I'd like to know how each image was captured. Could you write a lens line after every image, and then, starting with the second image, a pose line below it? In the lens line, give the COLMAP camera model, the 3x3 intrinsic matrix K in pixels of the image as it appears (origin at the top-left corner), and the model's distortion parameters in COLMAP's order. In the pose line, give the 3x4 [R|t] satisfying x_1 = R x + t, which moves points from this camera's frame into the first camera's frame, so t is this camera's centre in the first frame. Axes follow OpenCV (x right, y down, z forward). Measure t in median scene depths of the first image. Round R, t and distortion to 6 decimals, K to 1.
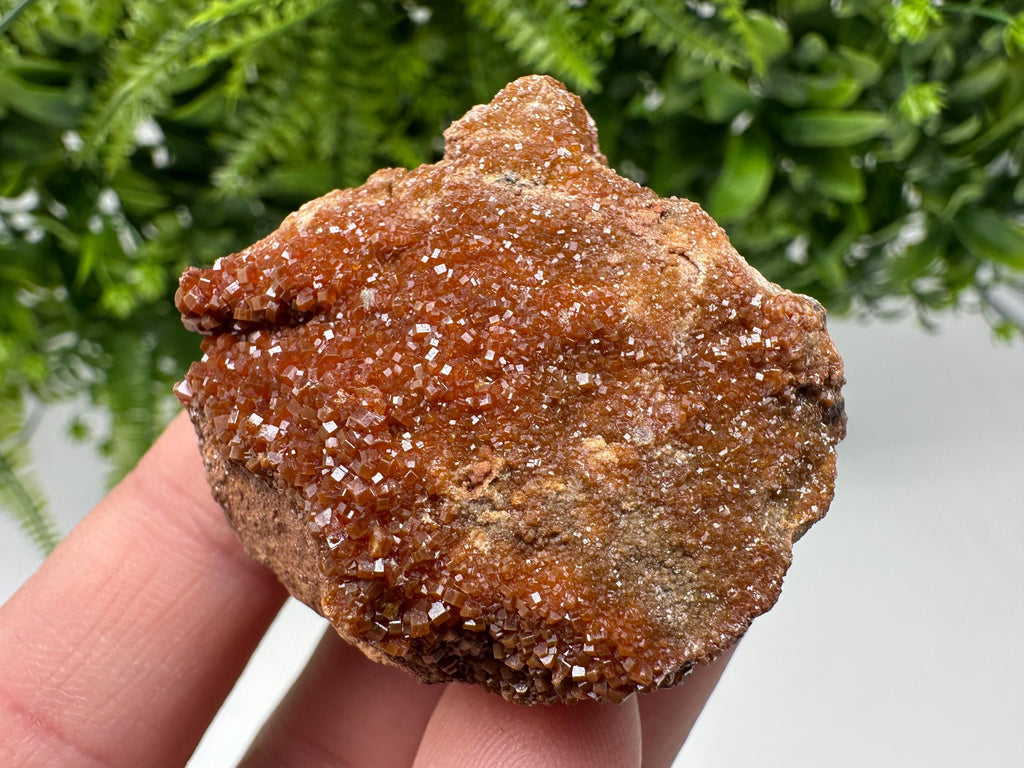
lens RADIAL K [[754.7, 0, 506.5], [0, 754.7, 389.1], [0, 0, 1]] dist [-0.001312, -0.000263]
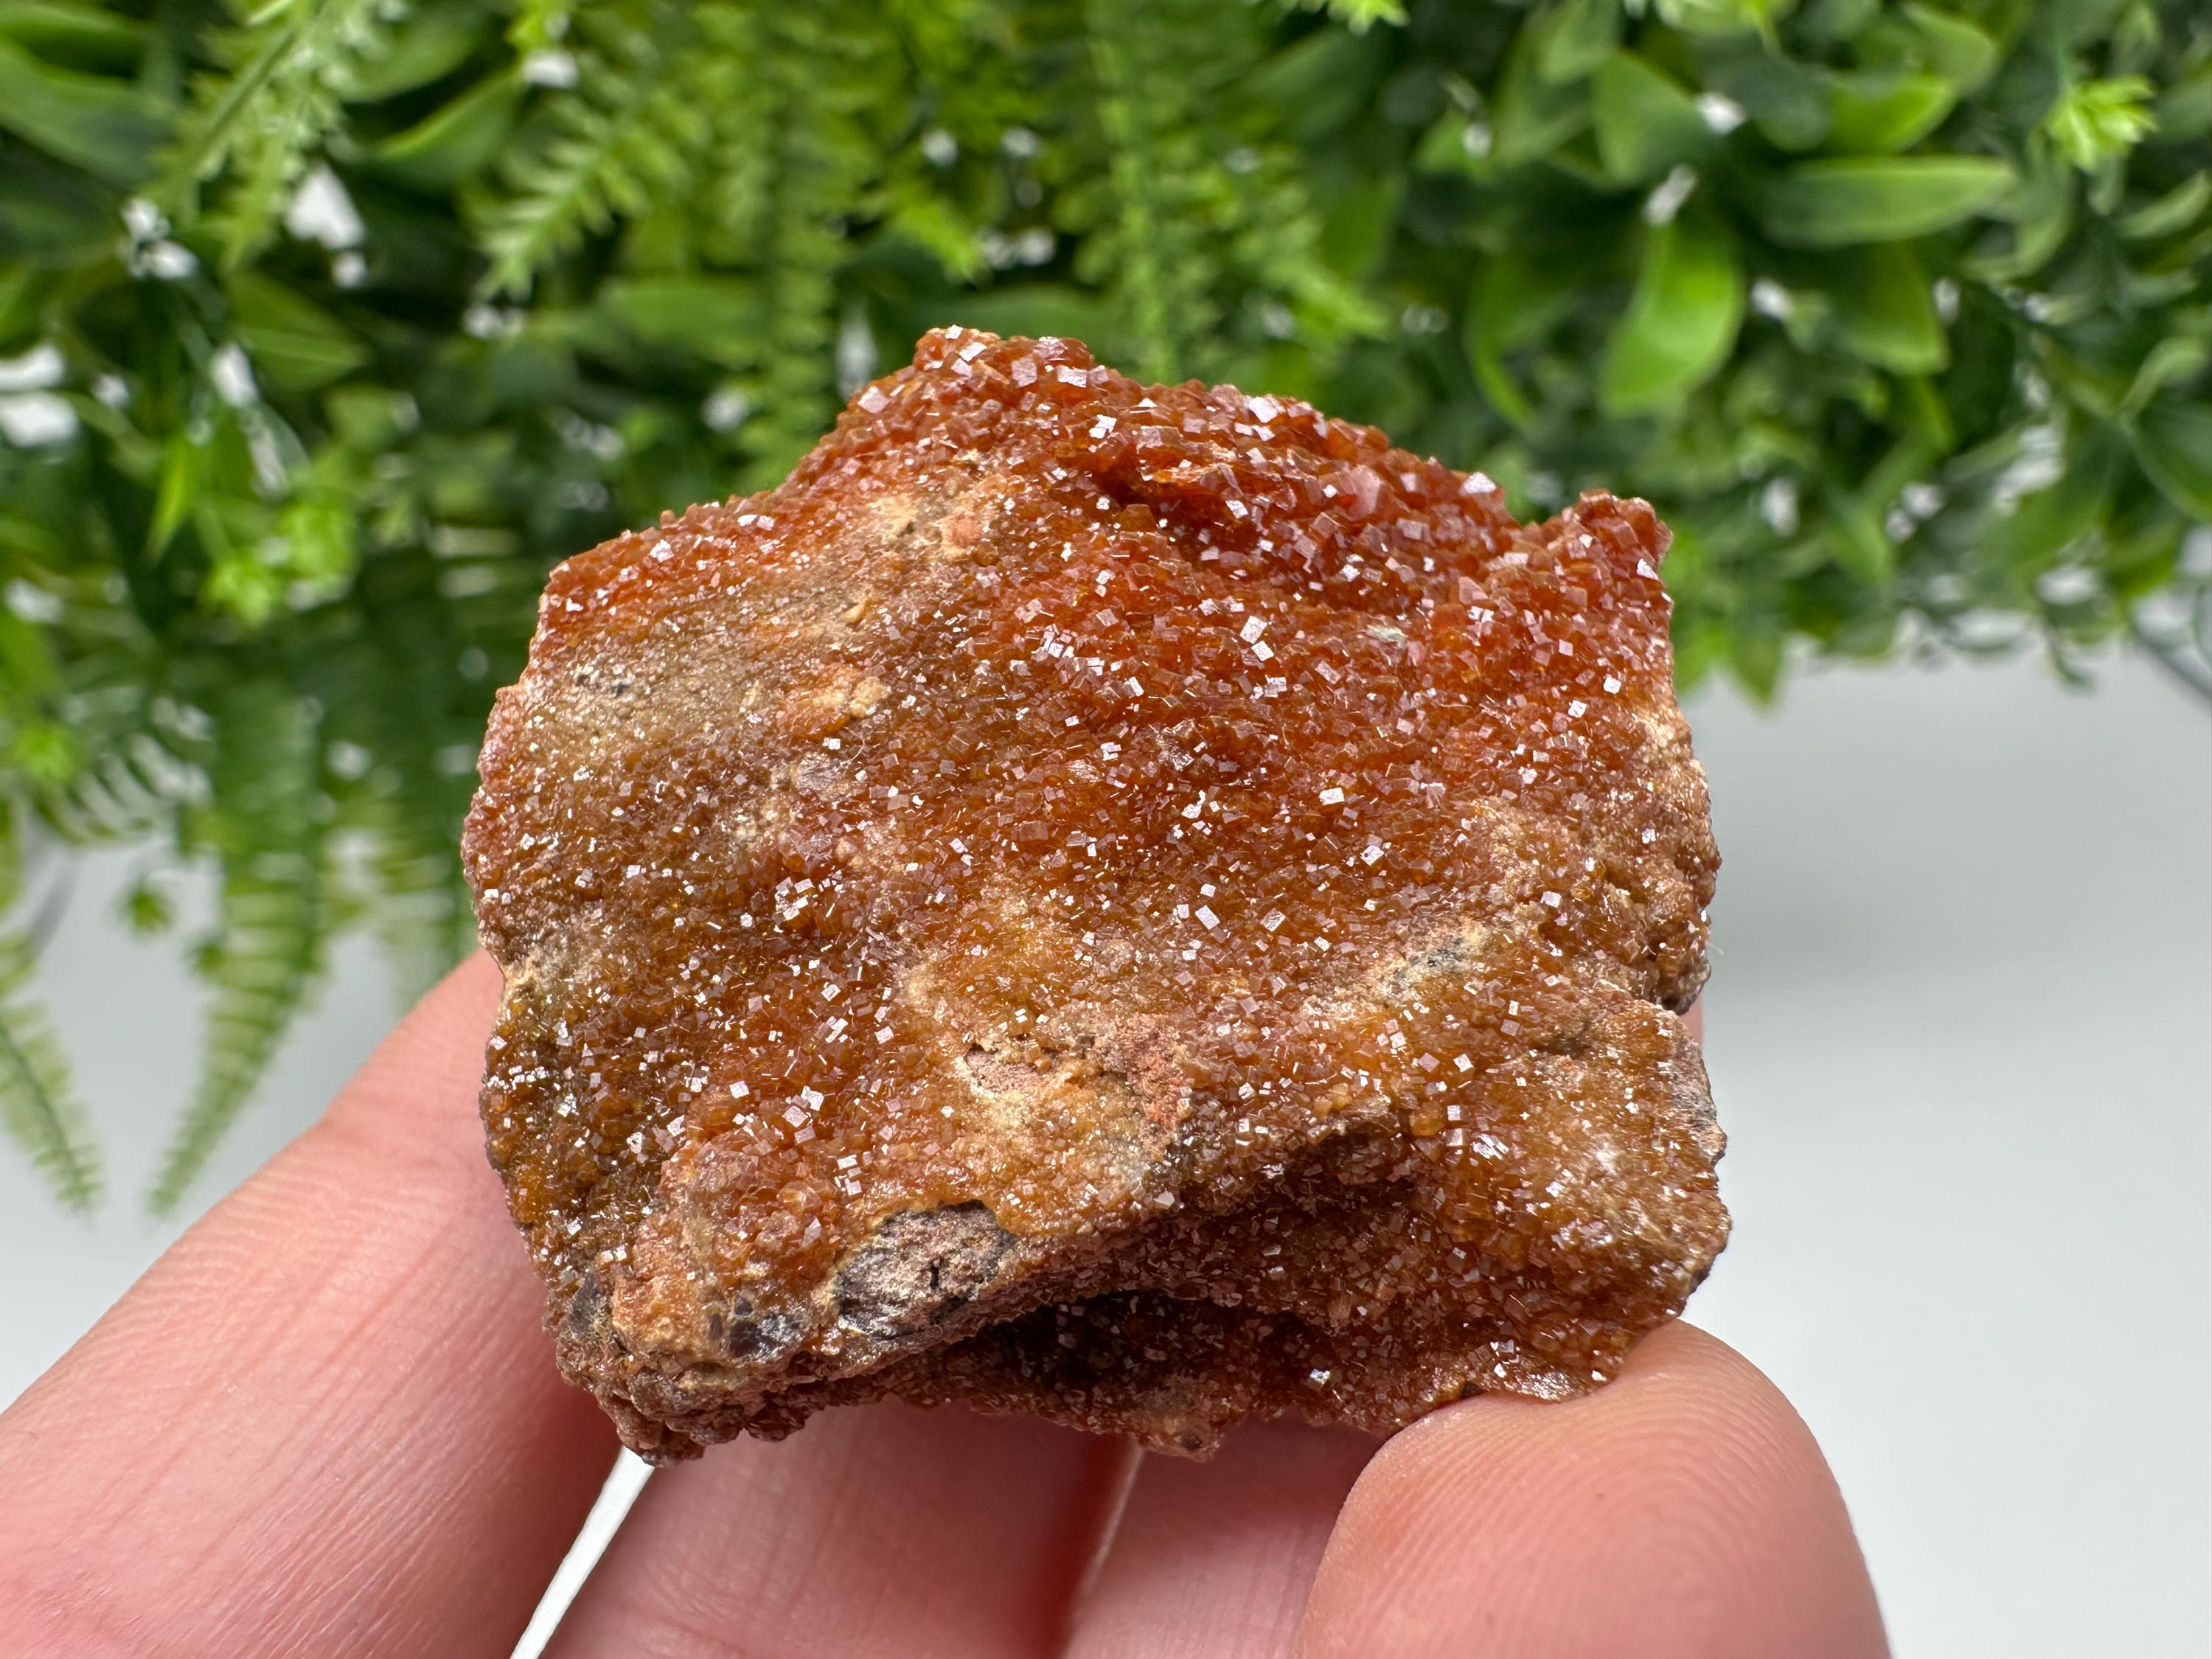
lens RADIAL K [[1618.9, 0, 1107.4], [0, 1618.9, 813.4], [0, 0, 1]] dist [0.001438, -0.000285]
pose [[0.999888, -0.000139, 0.014983, -0.037081], [0.000805, 0.999011, -0.044449, 0.057406], [-0.014962, 0.044456, 0.998899, 0.076841]]
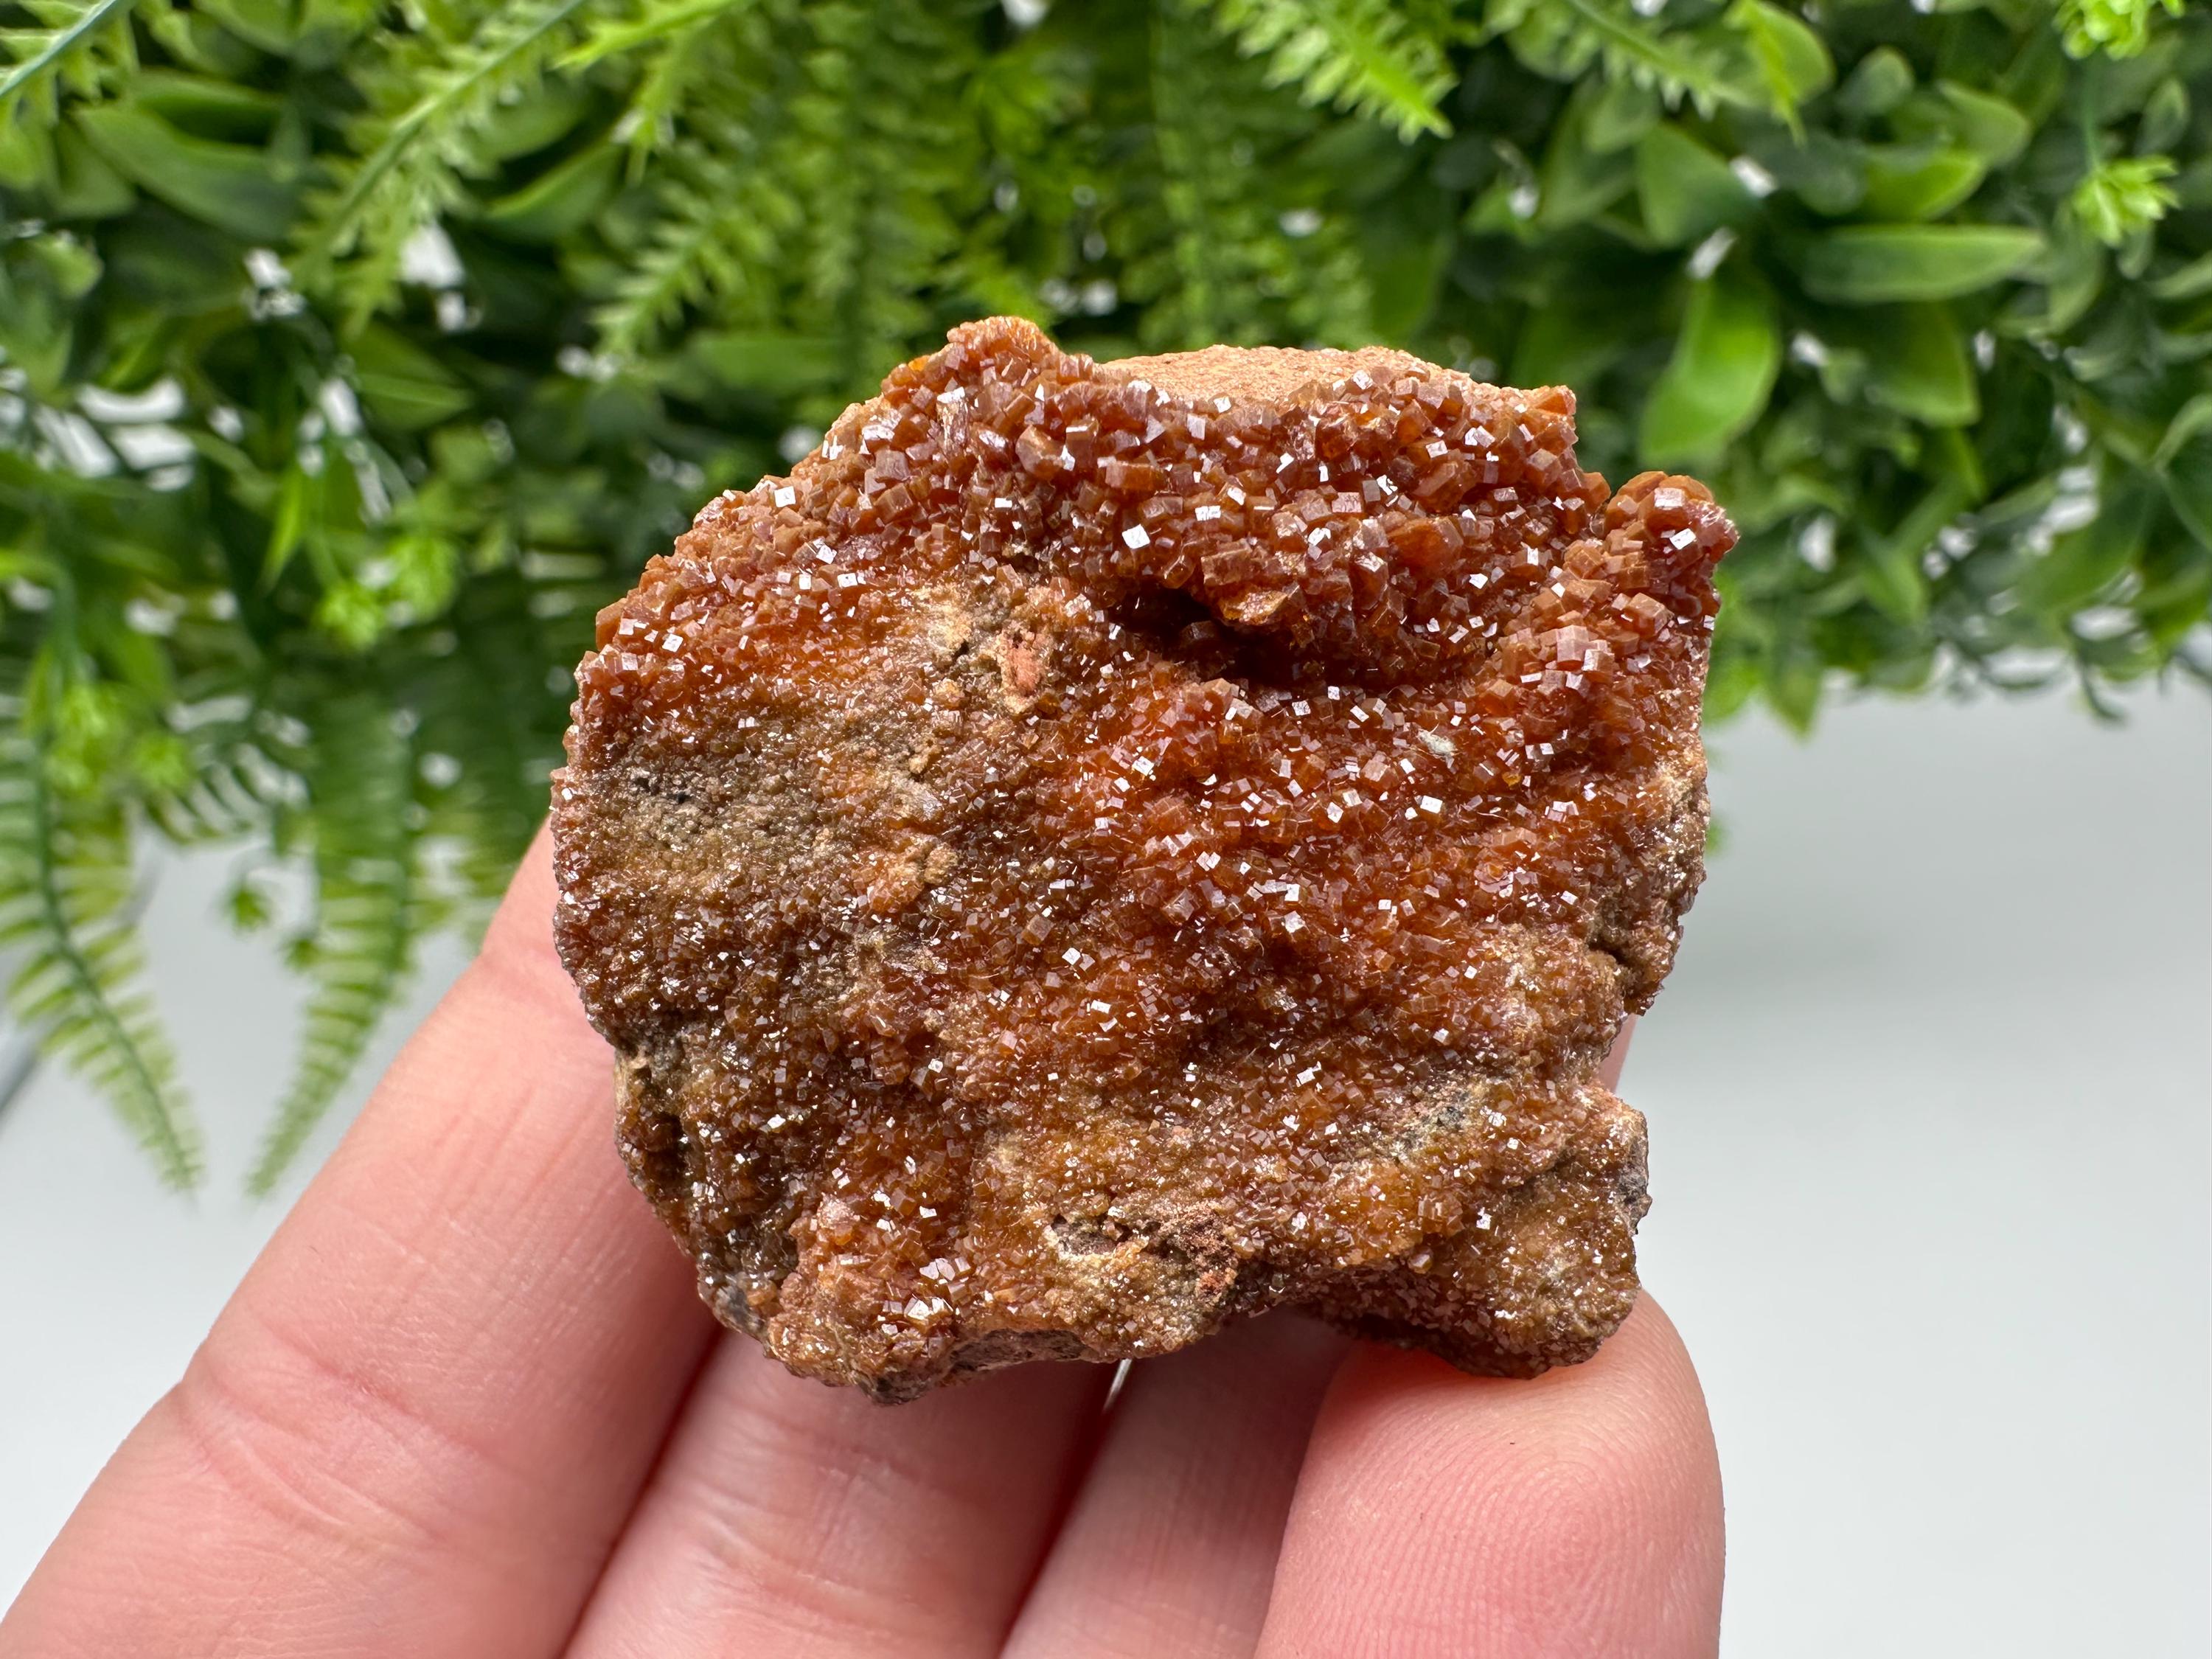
lens RADIAL K [[1616.8, 0, 1112.1], [0, 1616.8, 815.9], [0, 0, 1]] dist [0.002915, 0.000720]
pose [[0.999784, 0.017318, -0.011467, -0.040788], [-0.017731, 0.999159, -0.036958, 0.036614], [0.010817, 0.037153, 0.999251, 0.024324]]
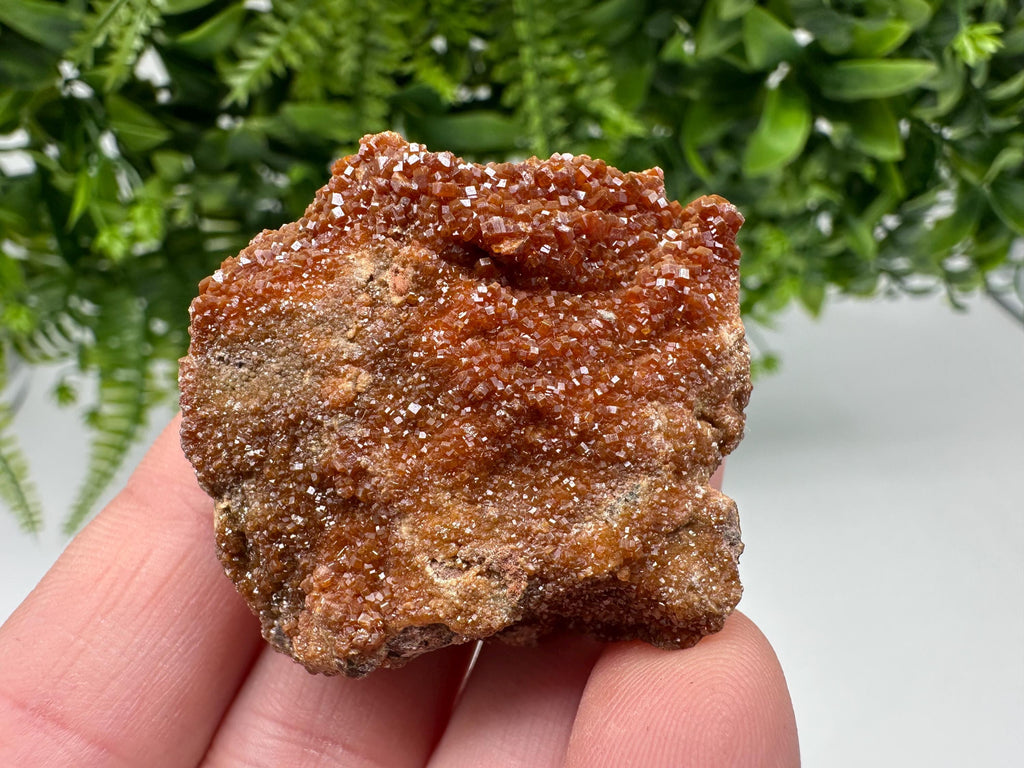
lens RADIAL K [[749.4, 0, 512.7], [0, 749.4, 376.5], [0, 0, 1]] dist [0.001438, -0.000285]
pose [[0.999613, 0.020791, 0.018456, -0.037311], [-0.020181, 0.999263, -0.032640, 0.072509], [-0.019121, 0.032255, 0.999297, 0.076552]]
